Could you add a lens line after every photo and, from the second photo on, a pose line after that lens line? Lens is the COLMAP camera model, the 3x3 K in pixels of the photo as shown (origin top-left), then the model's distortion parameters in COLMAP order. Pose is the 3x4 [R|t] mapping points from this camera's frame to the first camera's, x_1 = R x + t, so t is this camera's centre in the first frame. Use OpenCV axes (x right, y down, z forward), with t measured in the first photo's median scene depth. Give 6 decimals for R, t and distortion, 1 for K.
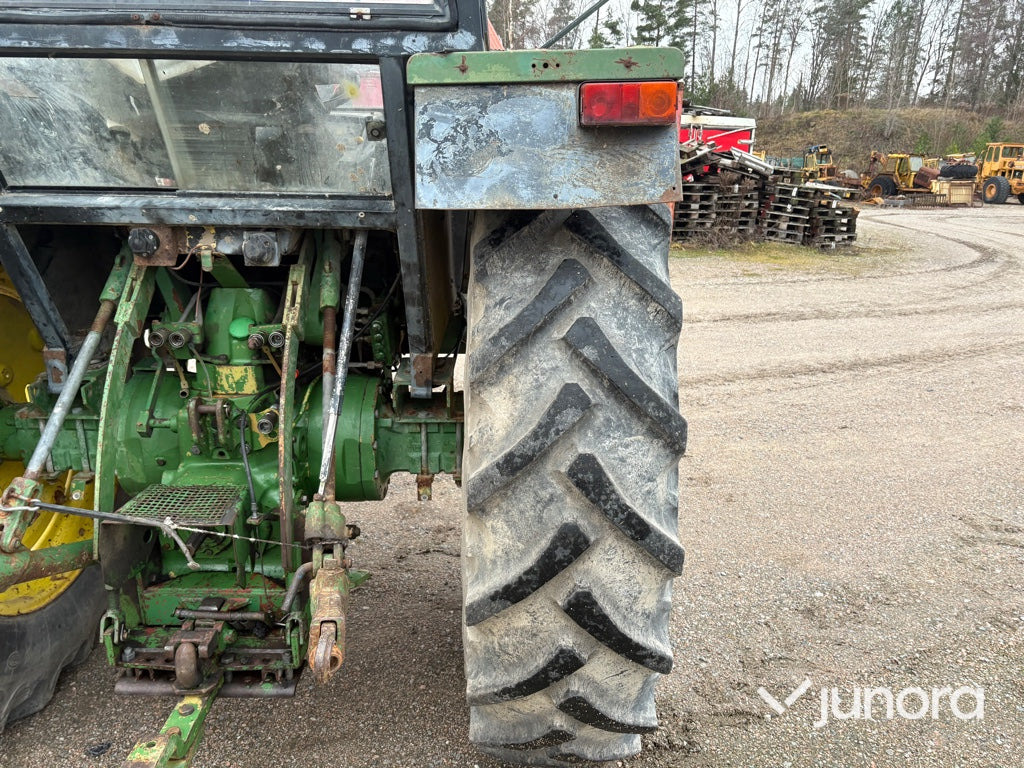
lens RADIAL K [[774.4, 0, 510.3], [0, 774.4, 386.7], [0, 0, 1]] dist [0.046982, -0.051055]
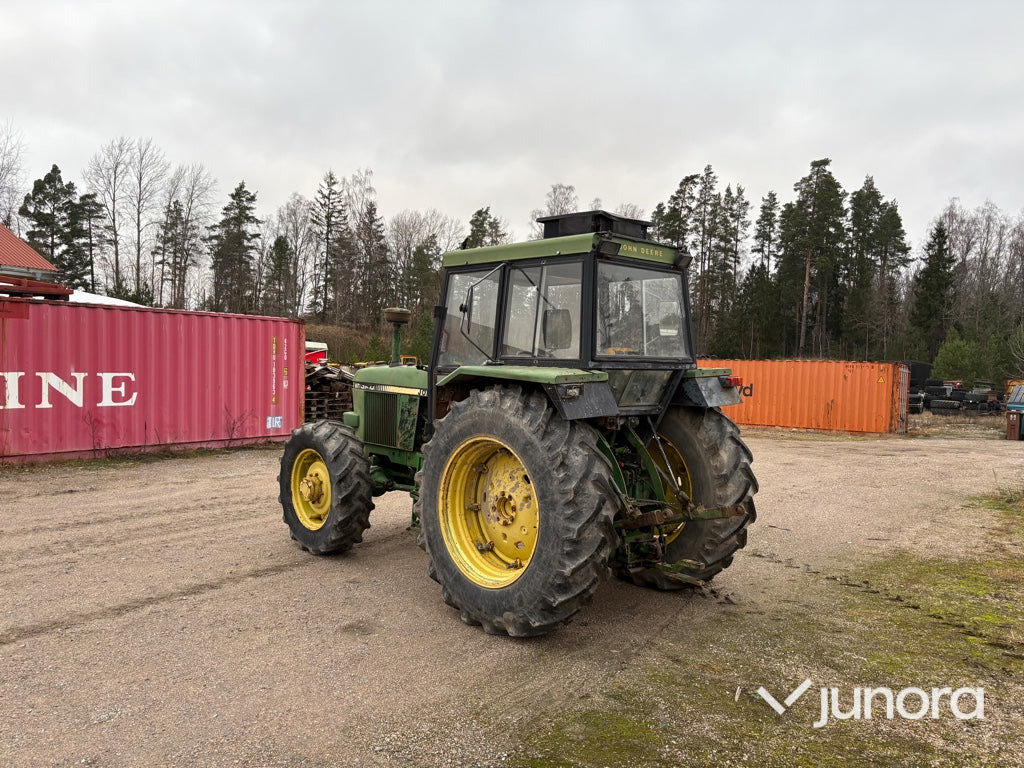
lens RADIAL K [[774.4, 0, 510.3], [0, 774.4, 386.7], [0, 0, 1]] dist [0.046982, -0.051055]
pose [[0.732030, -0.021200, 0.680943, -0.401325], [0.190716, 0.965929, -0.174952, 0.020276], [-0.654033, 0.257937, 0.711132, -0.137336]]
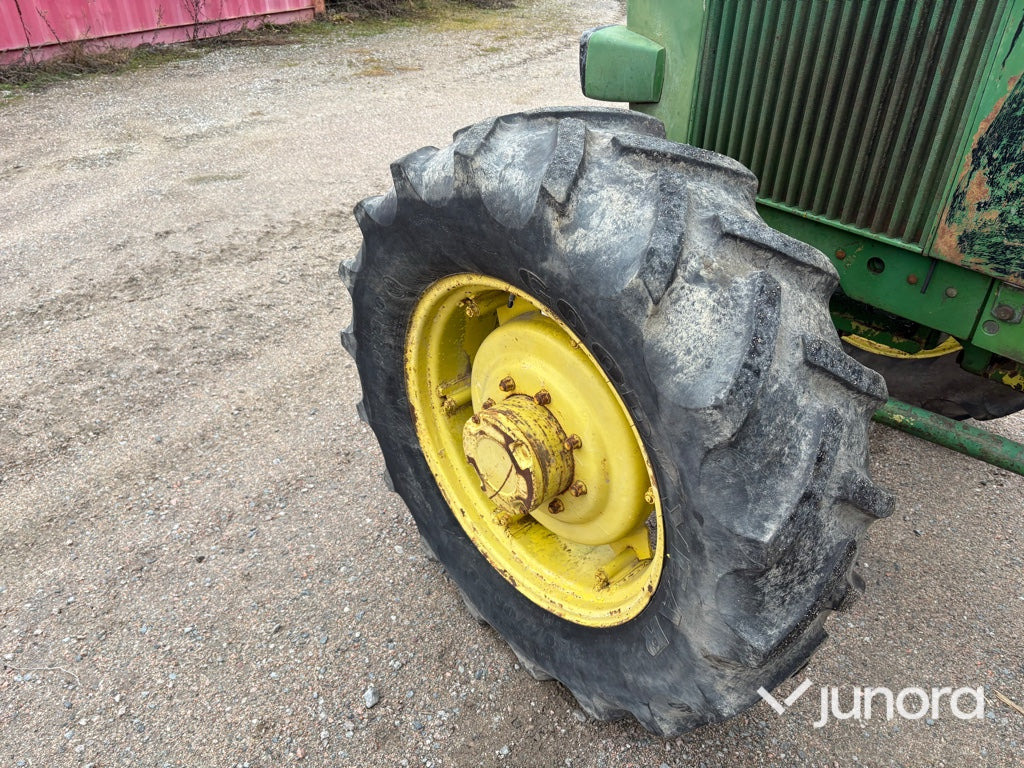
lens RADIAL K [[775.4, 0, 513.9], [0, 775.4, 386.0], [0, 0, 1]] dist [0.048825, -0.057508]
pose [[0.745754, -0.373487, 0.551687, -0.192212], [0.200515, 0.915517, 0.348745, -0.084936], [-0.635330, -0.149457, 0.757640, 0.279376]]
